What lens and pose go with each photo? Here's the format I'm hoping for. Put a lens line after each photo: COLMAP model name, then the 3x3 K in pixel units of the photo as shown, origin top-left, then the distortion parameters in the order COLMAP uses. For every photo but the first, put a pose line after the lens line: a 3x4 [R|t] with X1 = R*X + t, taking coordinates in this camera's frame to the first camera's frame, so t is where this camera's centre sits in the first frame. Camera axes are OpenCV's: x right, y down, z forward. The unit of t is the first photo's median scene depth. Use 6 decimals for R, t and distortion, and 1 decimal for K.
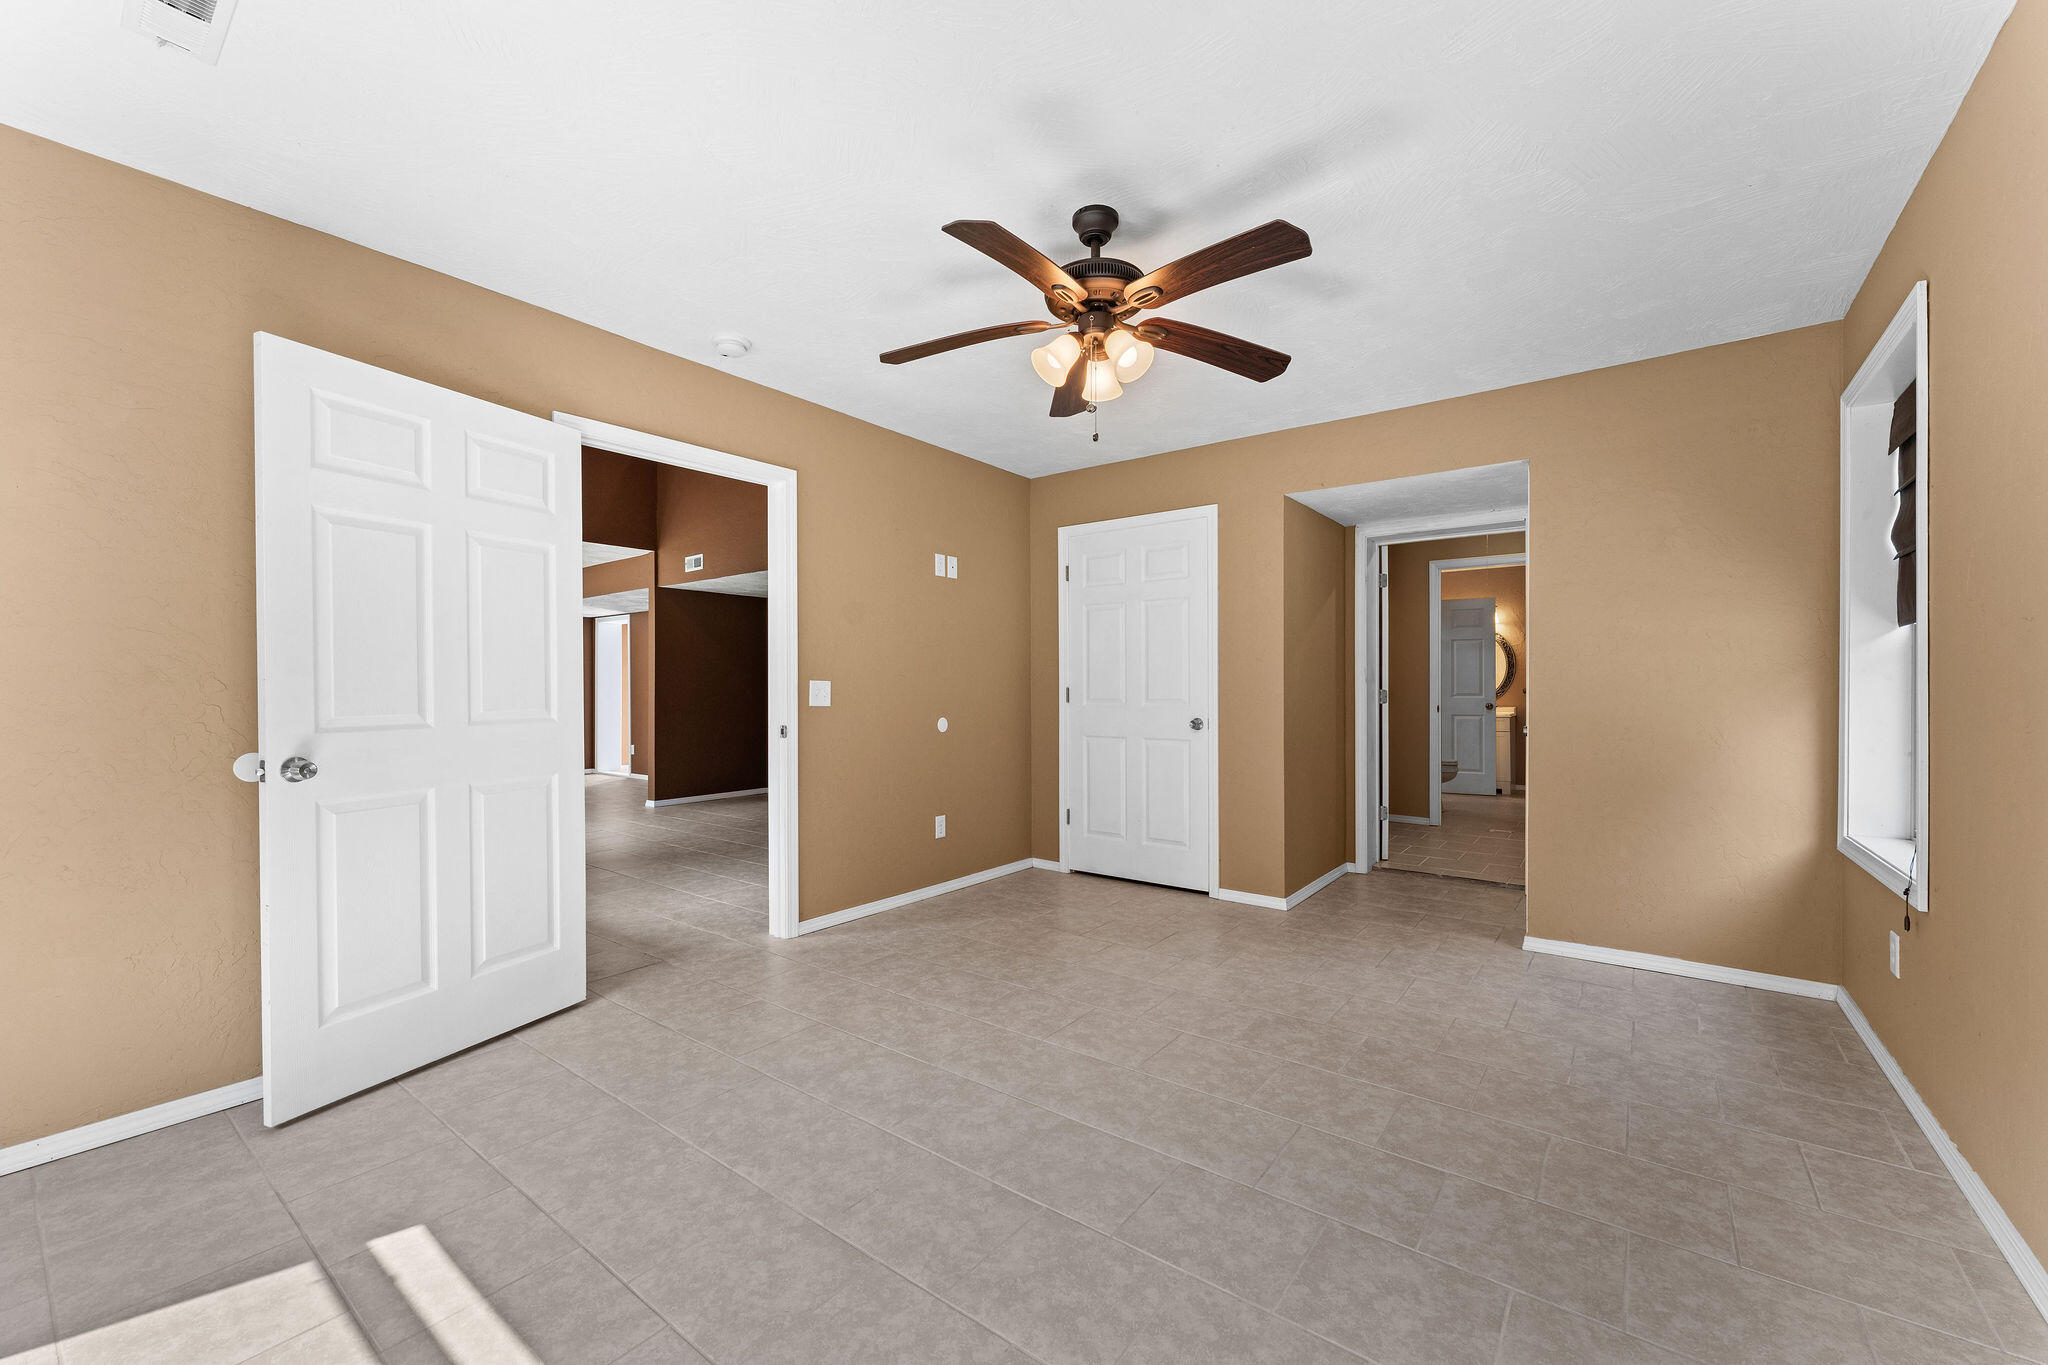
lens RADIAL K [[812.8, 0, 1025.8], [0, 812.8, 691.7], [0, 0, 1]] dist [0.000156, -0.000049]
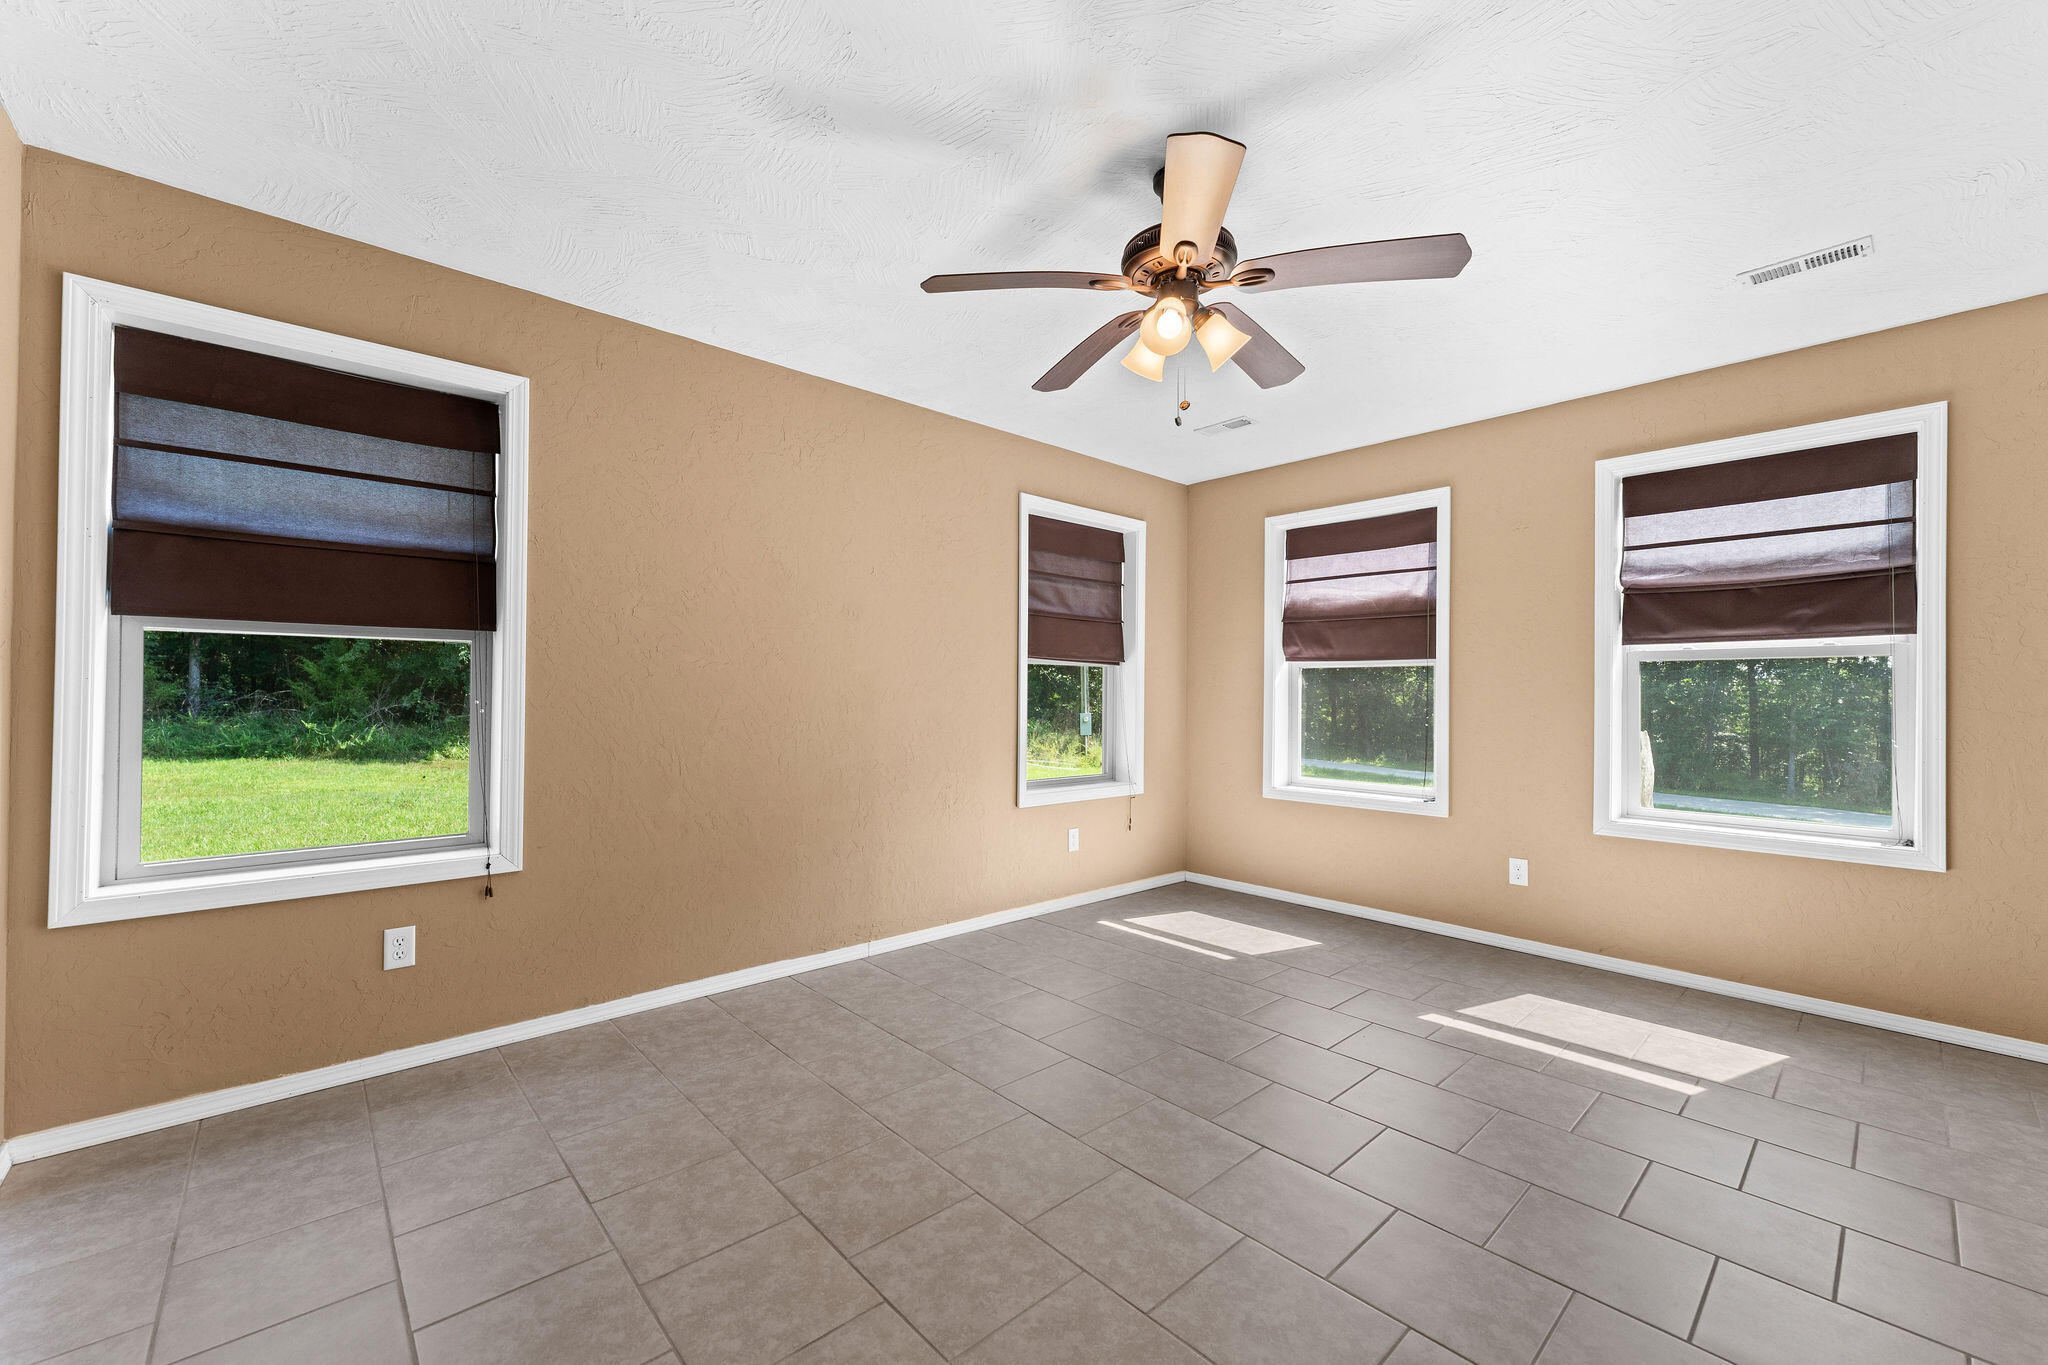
lens RADIAL K [[812.8, 0, 1021.7], [0, 812.8, 690.4], [0, 0, 1]] dist [0.000156, -0.000049]
pose [[-0.983650, -0.004367, 0.180037, 0.089735], [-0.005936, 0.999949, -0.008177, -0.004684], [-0.179992, -0.009112, -0.983626, 1.834379]]
